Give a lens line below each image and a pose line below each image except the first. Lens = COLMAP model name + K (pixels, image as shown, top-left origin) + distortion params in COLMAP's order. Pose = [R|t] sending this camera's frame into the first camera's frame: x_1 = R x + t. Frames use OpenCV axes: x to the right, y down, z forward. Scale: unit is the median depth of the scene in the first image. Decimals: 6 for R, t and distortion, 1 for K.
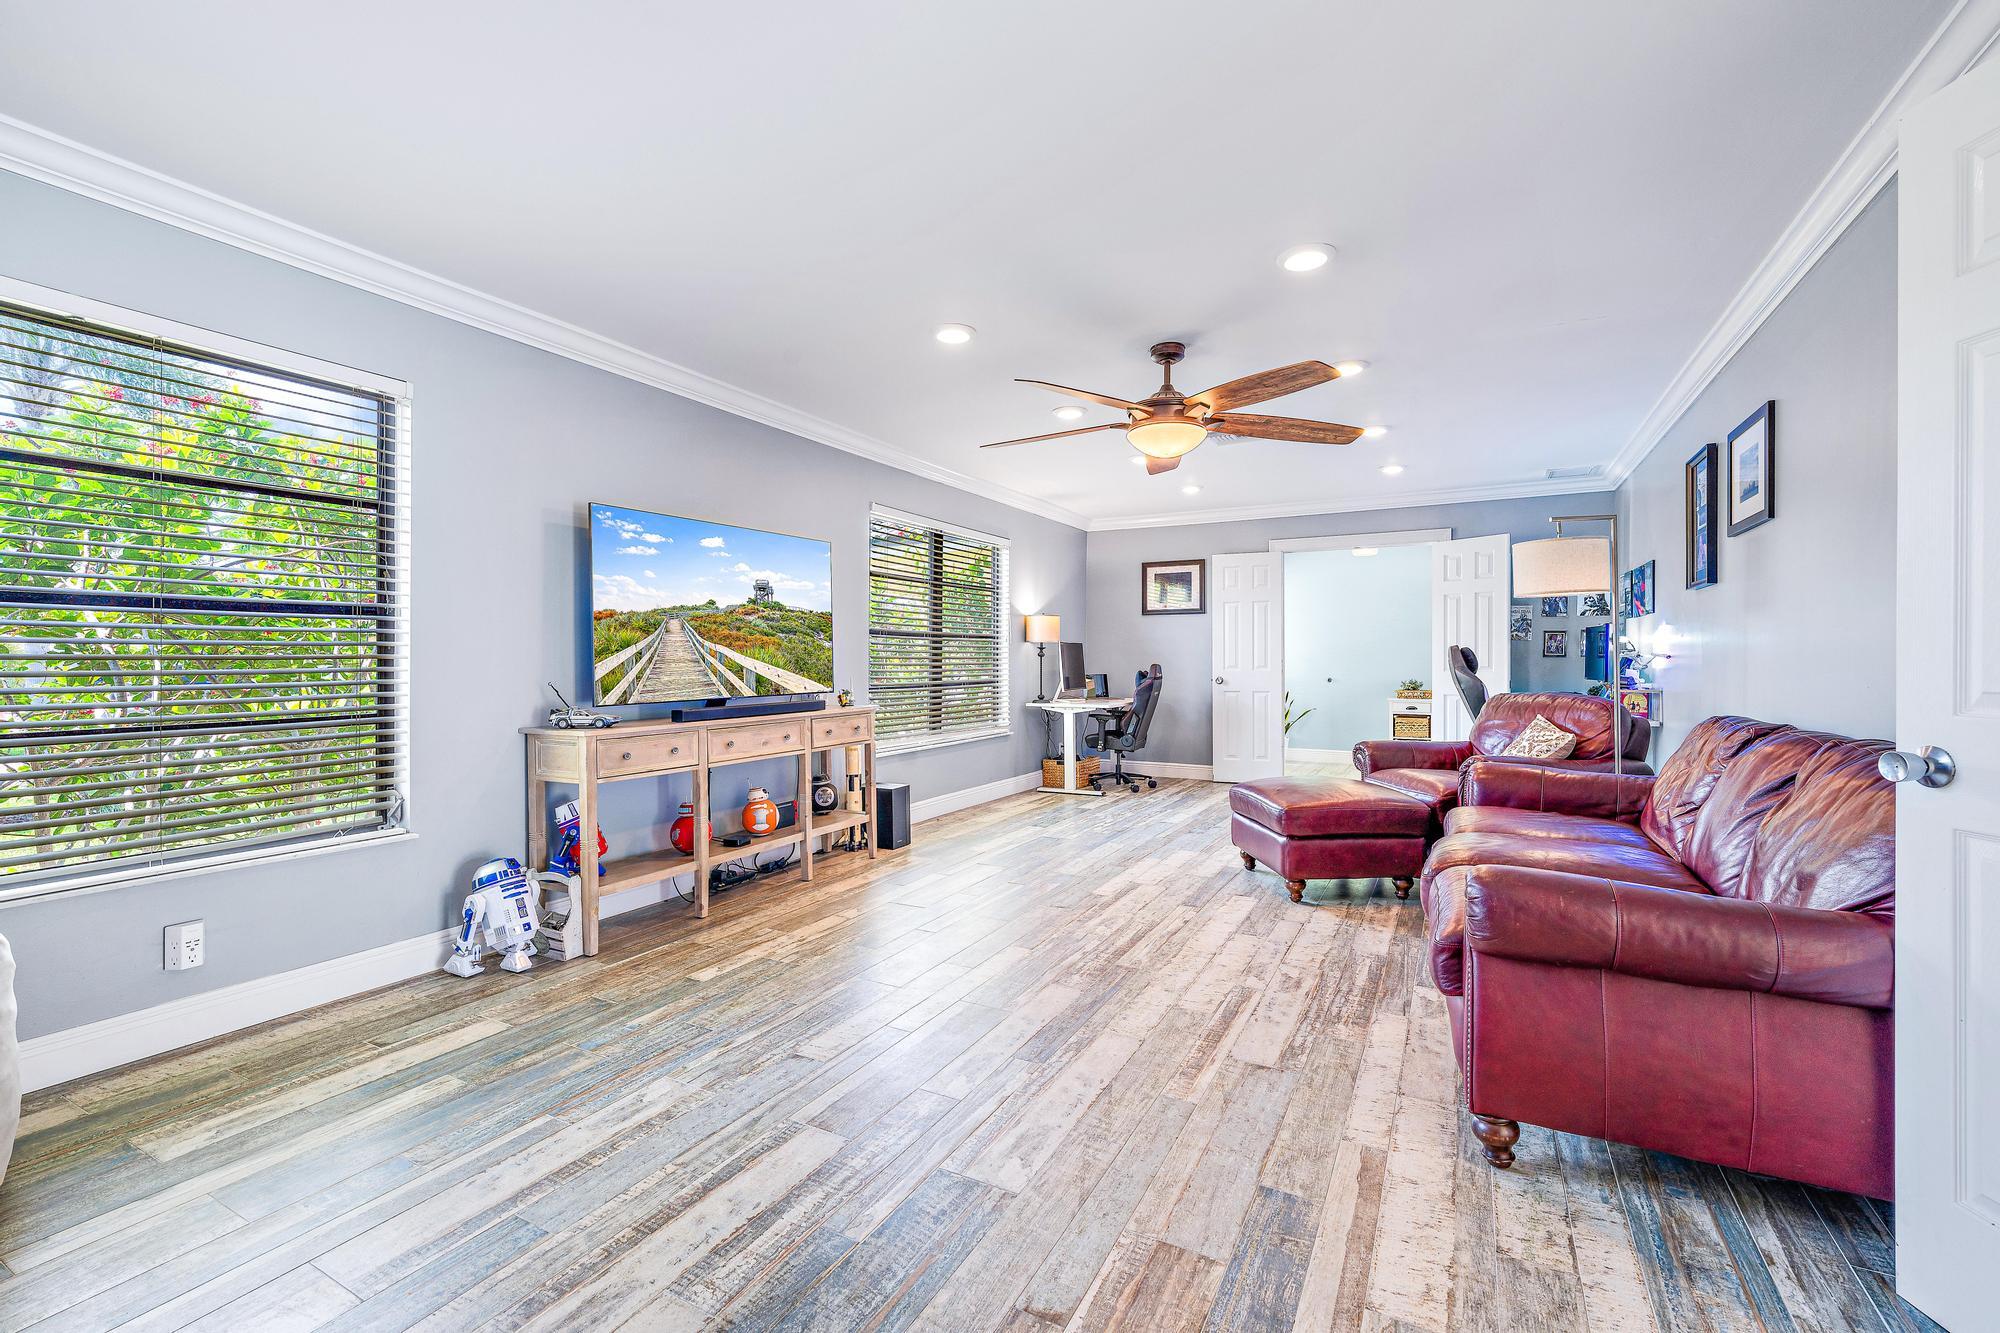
lens RADIAL K [[865.6, 0, 997.7], [0, 865.6, 654.5], [0, 0, 1]] dist [0.000691, -0.000334]
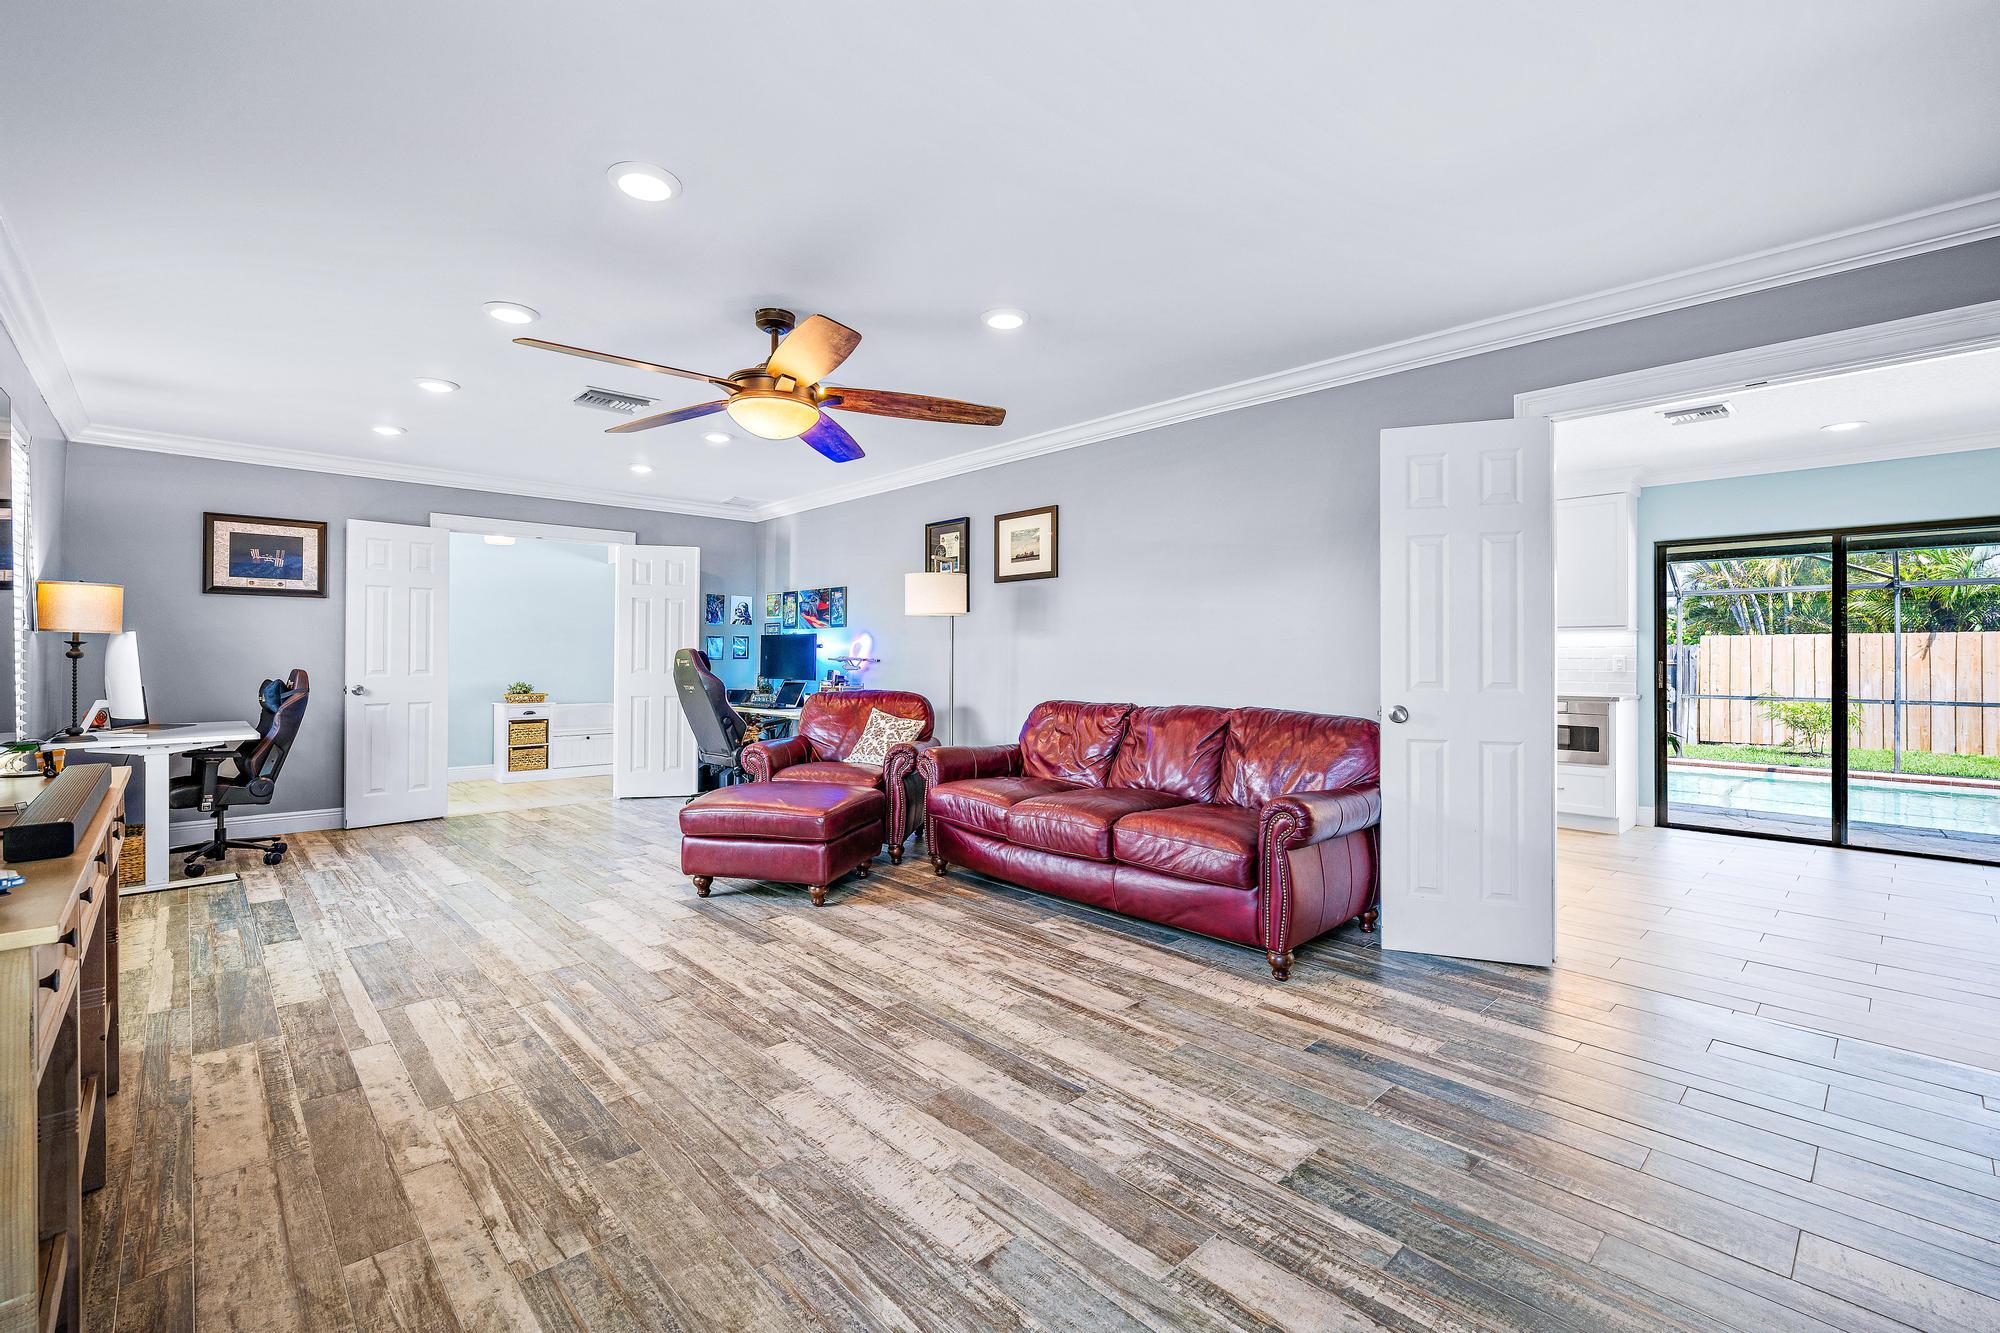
lens RADIAL K [[865.6, 0, 997.7], [0, 865.6, 654.5], [0, 0, 1]] dist [0.000691, -0.000334]
pose [[0.302557, 0.003204, 0.953126, -0.683386], [-0.008312, 0.999965, -0.000723, -0.011263], [-0.953095, -0.007704, 0.302573, 0.610379]]
